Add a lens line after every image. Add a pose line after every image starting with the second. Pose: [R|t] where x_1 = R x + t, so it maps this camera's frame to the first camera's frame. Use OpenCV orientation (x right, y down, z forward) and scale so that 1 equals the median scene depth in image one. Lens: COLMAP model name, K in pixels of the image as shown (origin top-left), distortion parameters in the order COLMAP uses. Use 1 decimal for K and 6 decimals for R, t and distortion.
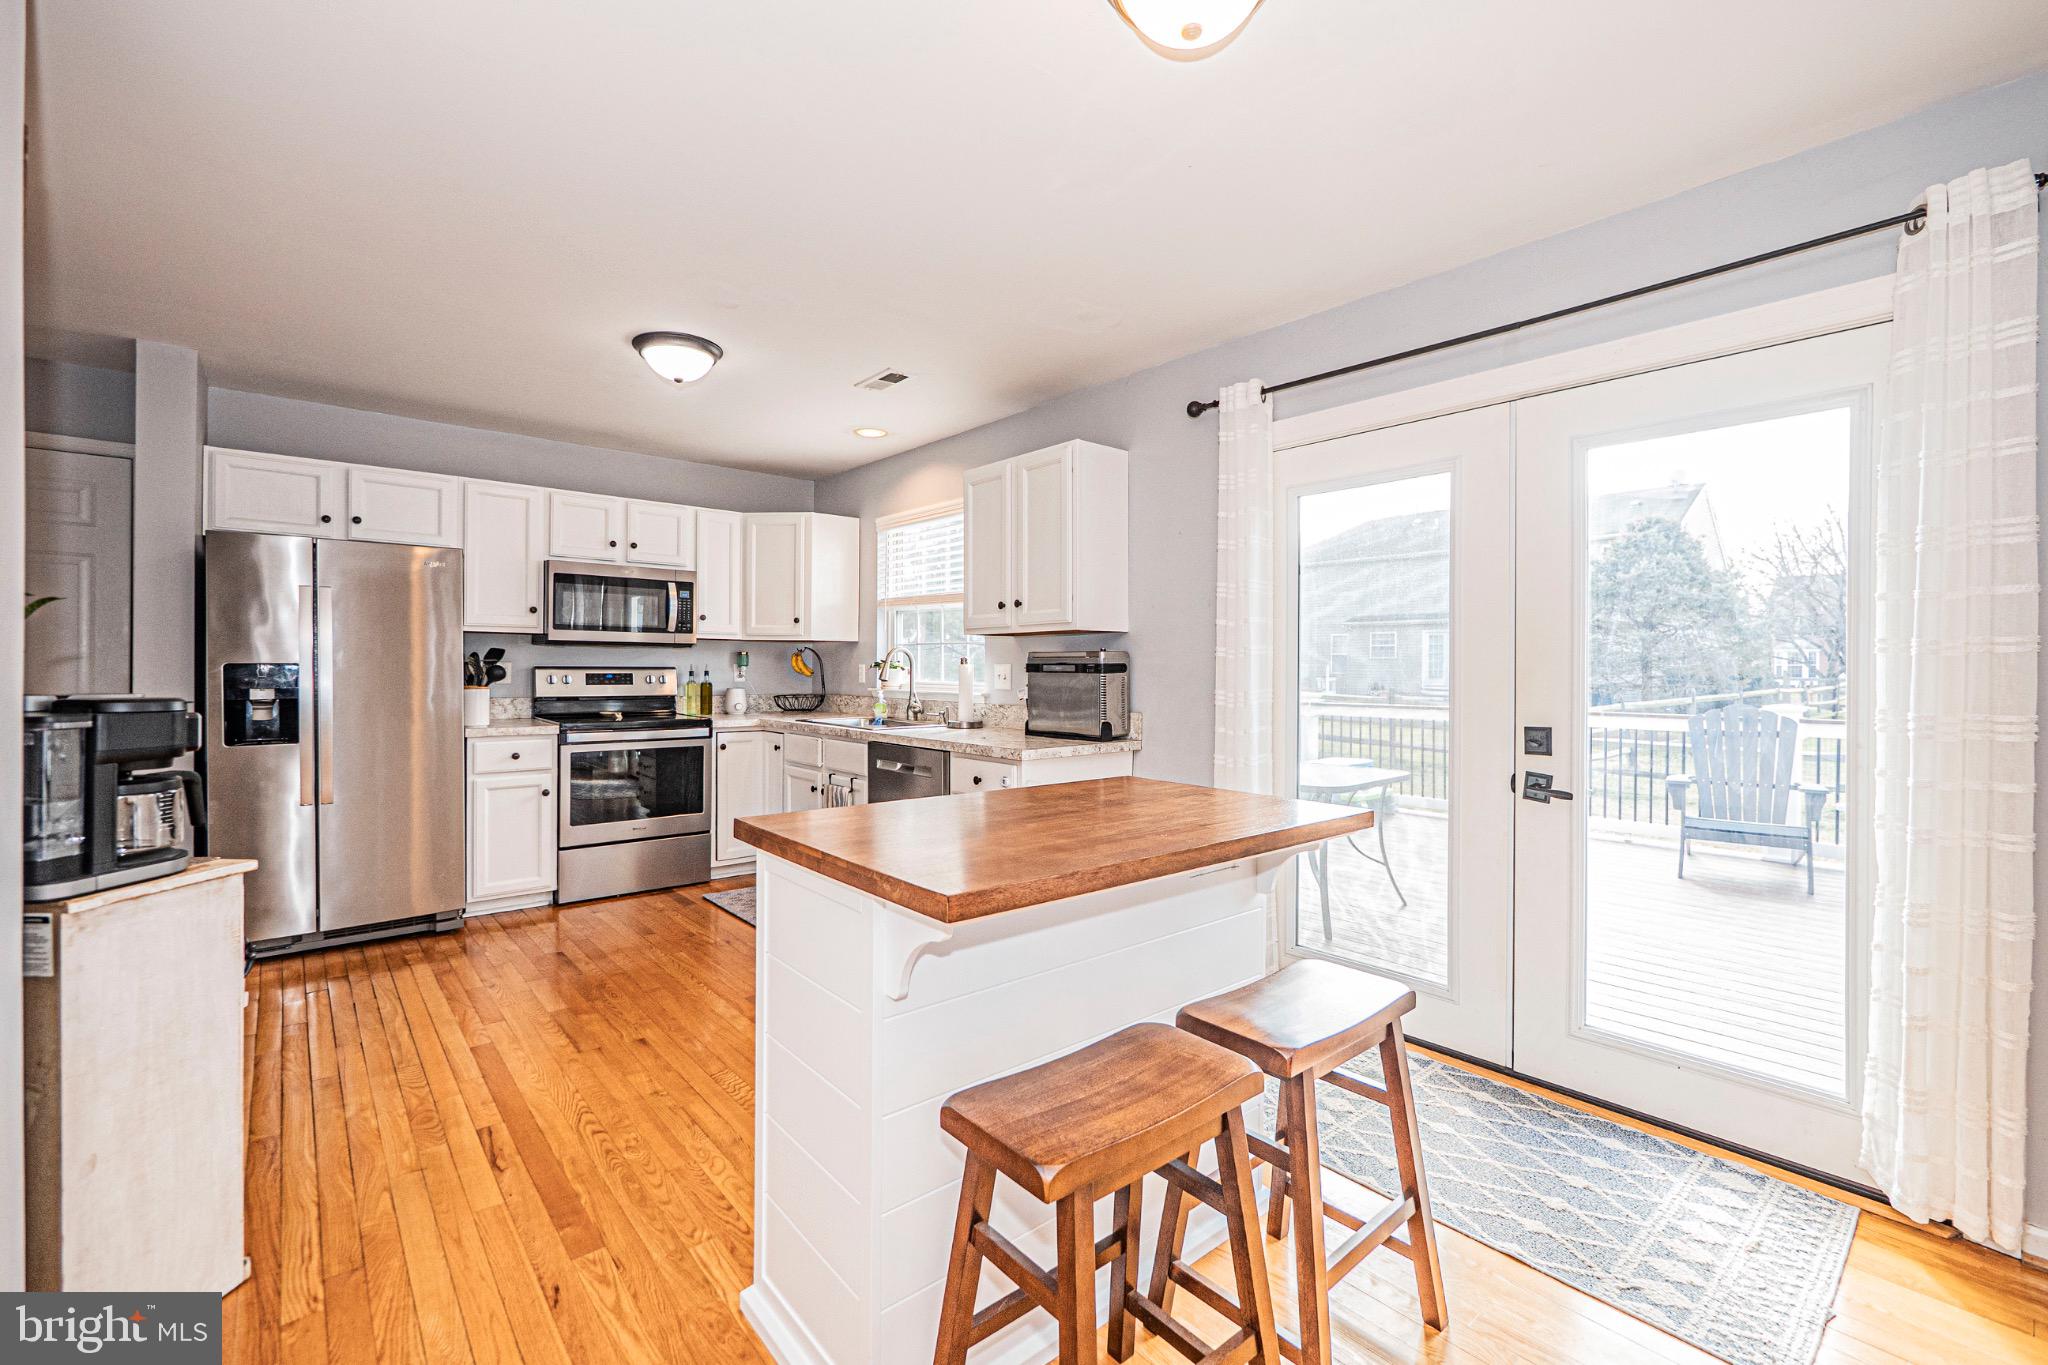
lens RADIAL K [[871.2, 0, 1023.9], [0, 871.2, 671.7], [0, 0, 1]] dist [-0.007707, 0.003826]
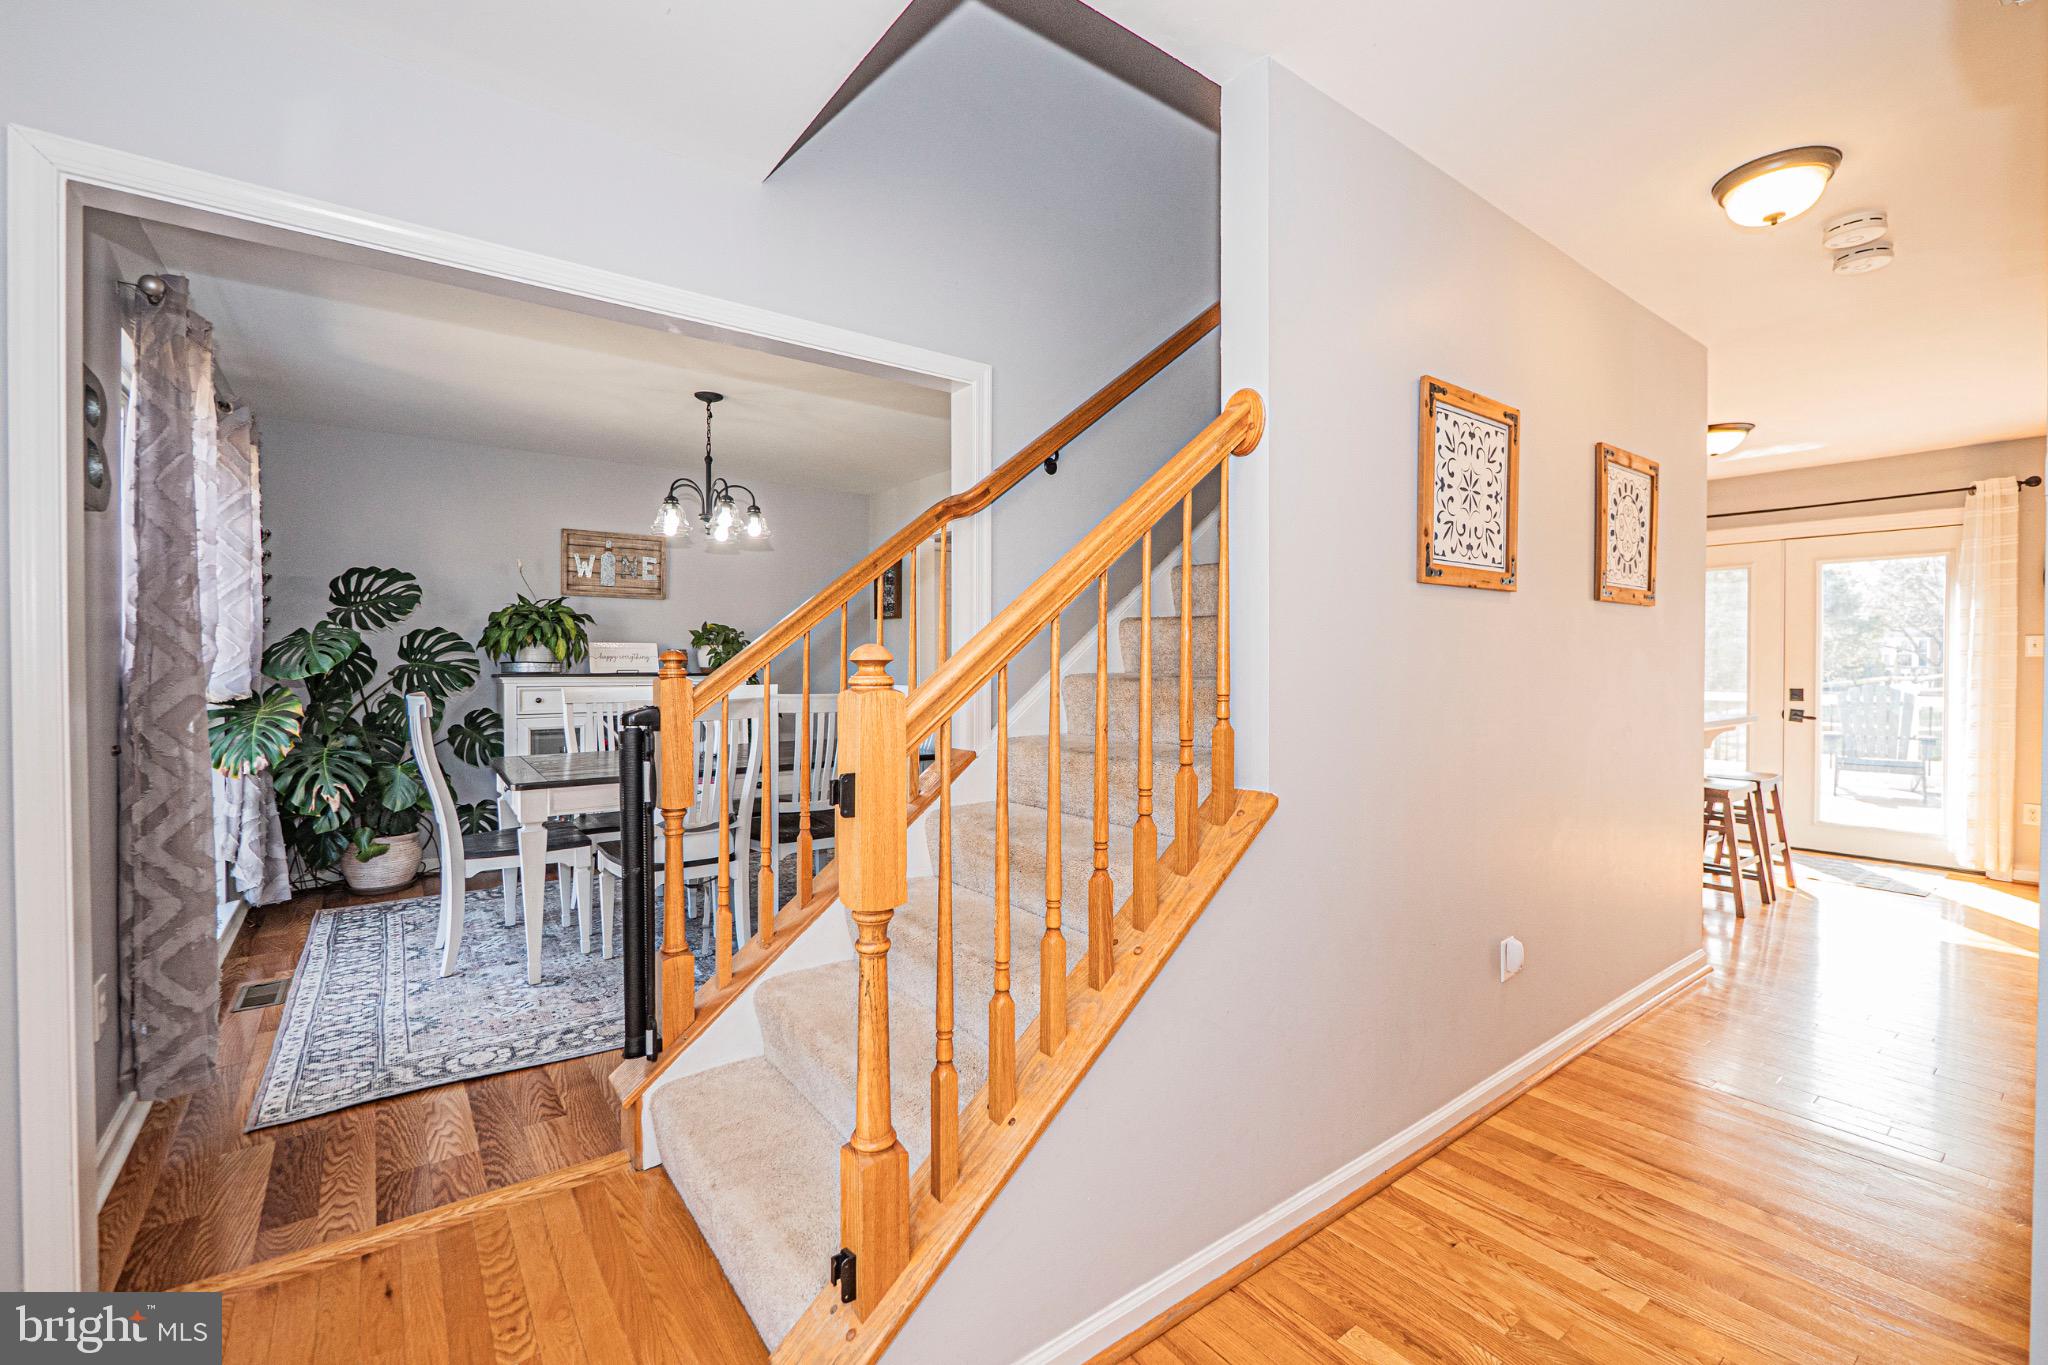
lens RADIAL K [[871.2, 0, 1023.9], [0, 871.2, 671.7], [0, 0, 1]] dist [-0.007707, 0.003826]
pose [[0.997870, -0.003278, -0.065152, -0.680120], [0.003907, 0.999947, 0.009540, -0.004185], [0.065117, -0.009774, 0.997830, -0.739310]]
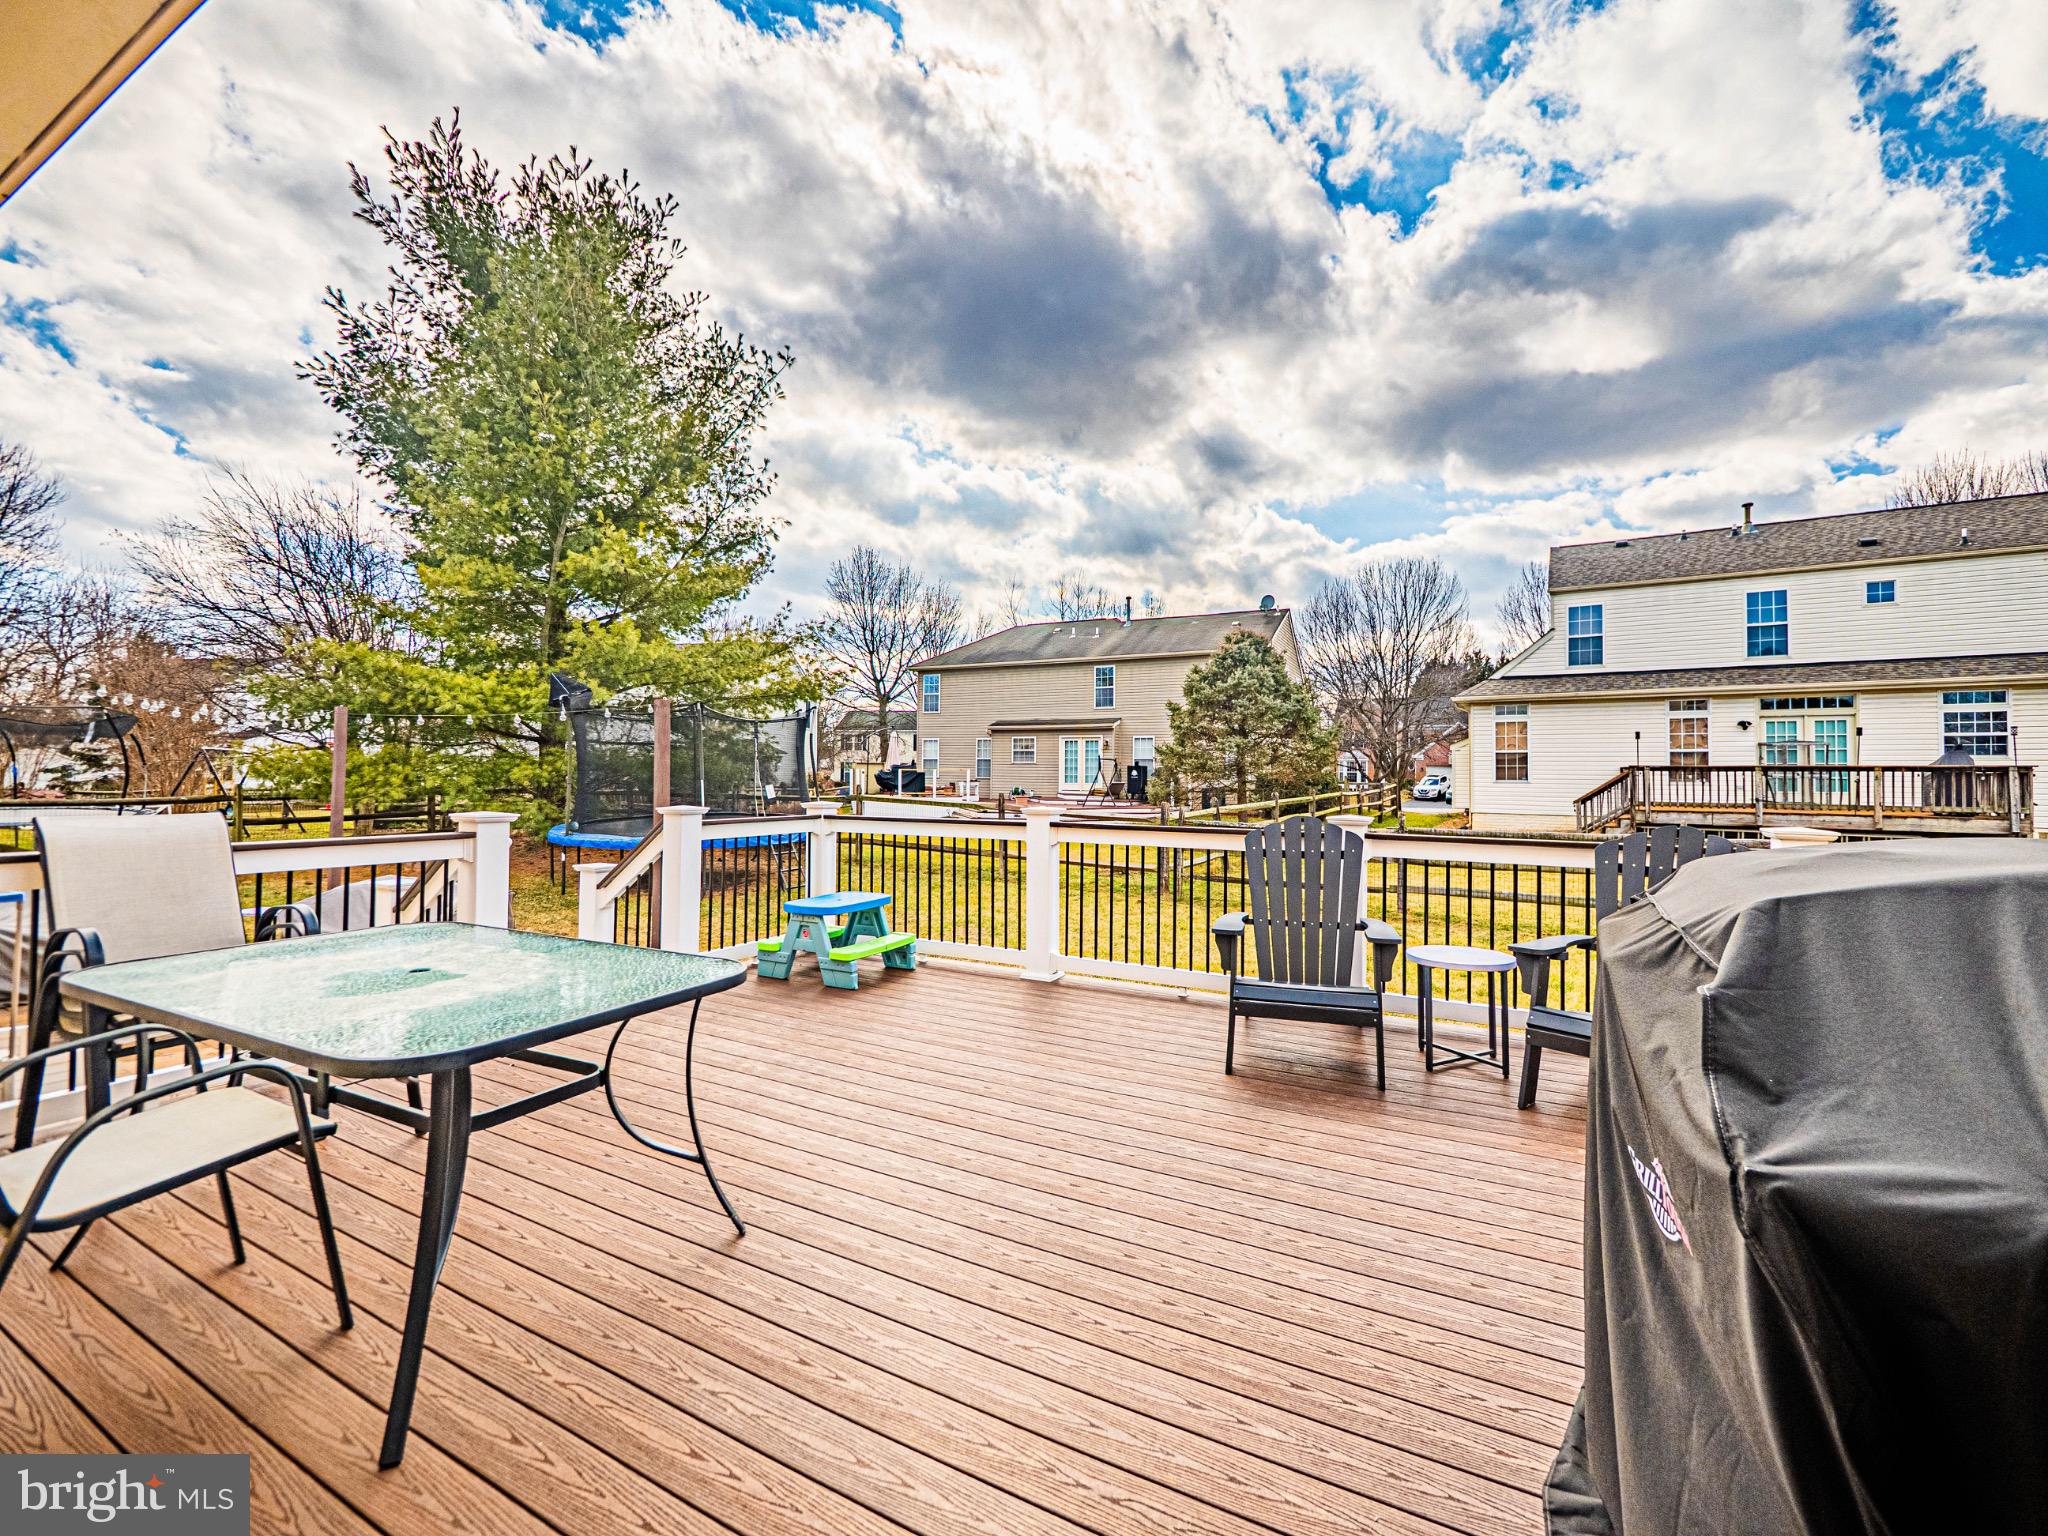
lens RADIAL K [[868.9, 0, 1023.4], [0, 868.9, 763.1], [0, 0, 1]] dist [-0.006654, -0.000069]
pose [[0.934172, 0.007019, 0.356754, 0.426240], [-0.001390, 0.999871, -0.016032, 0.005682], [-0.356820, 0.014481, 0.934061, 0.493094]]
